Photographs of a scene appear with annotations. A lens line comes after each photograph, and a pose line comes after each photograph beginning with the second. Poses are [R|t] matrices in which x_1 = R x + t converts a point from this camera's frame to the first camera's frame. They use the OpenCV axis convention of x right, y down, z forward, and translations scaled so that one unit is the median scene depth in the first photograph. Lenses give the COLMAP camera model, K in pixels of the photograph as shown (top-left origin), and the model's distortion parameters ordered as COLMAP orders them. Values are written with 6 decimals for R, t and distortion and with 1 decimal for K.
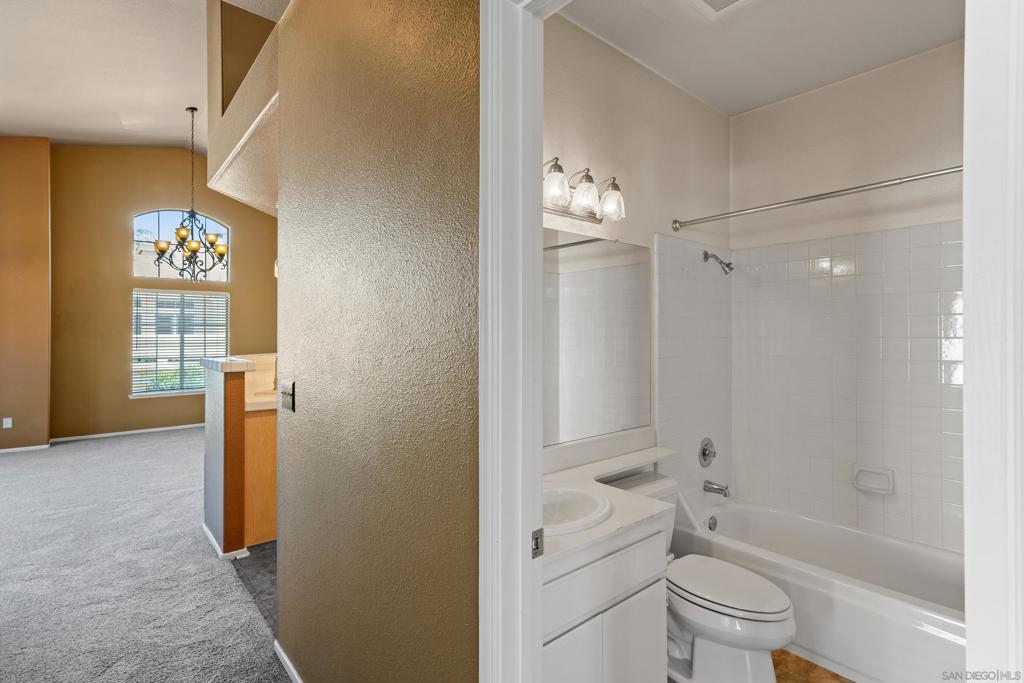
lens RADIAL K [[502.7, 0, 517.2], [0, 502.7, 333.2], [0, 0, 1]] dist [0.018553, 0.001981]
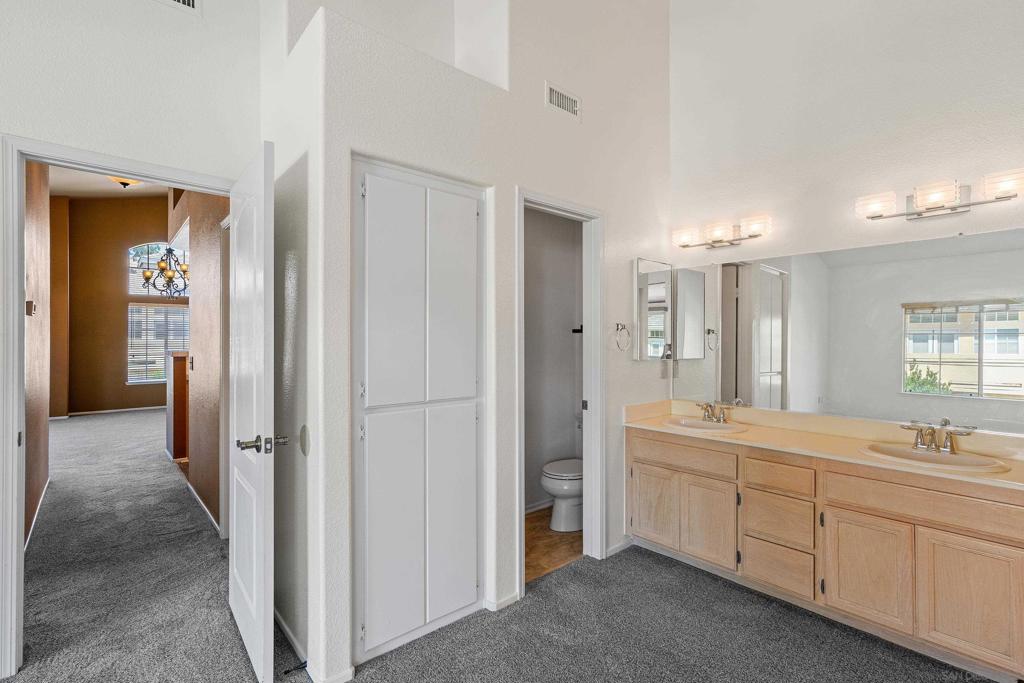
lens RADIAL K [[468.8, 0, 511.8], [0, 468.8, 336.9], [0, 0, 1]] dist [0.001578, -0.001266]
pose [[0.999670, -0.001290, 0.025662, 0.316592], [0.001335, 0.999998, -0.001736, 0.007843], [-0.025659, 0.001770, 0.999669, -0.375788]]
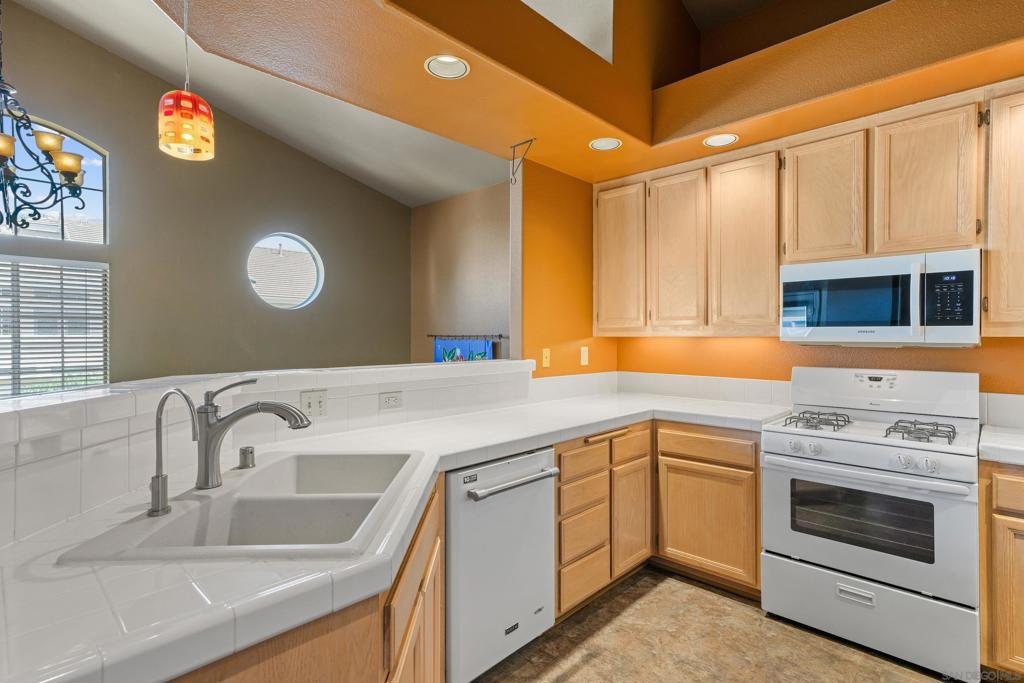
lens RADIAL K [[502.7, 0, 511.4], [0, 502.7, 337.6], [0, 0, 1]] dist [0.018553, 0.001981]
pose [[0.994724, -0.006554, 0.102380, -0.195526], [0.005584, 0.999937, 0.009757, 0.006954], [-0.102437, -0.009133, 0.994698, 0.440762]]
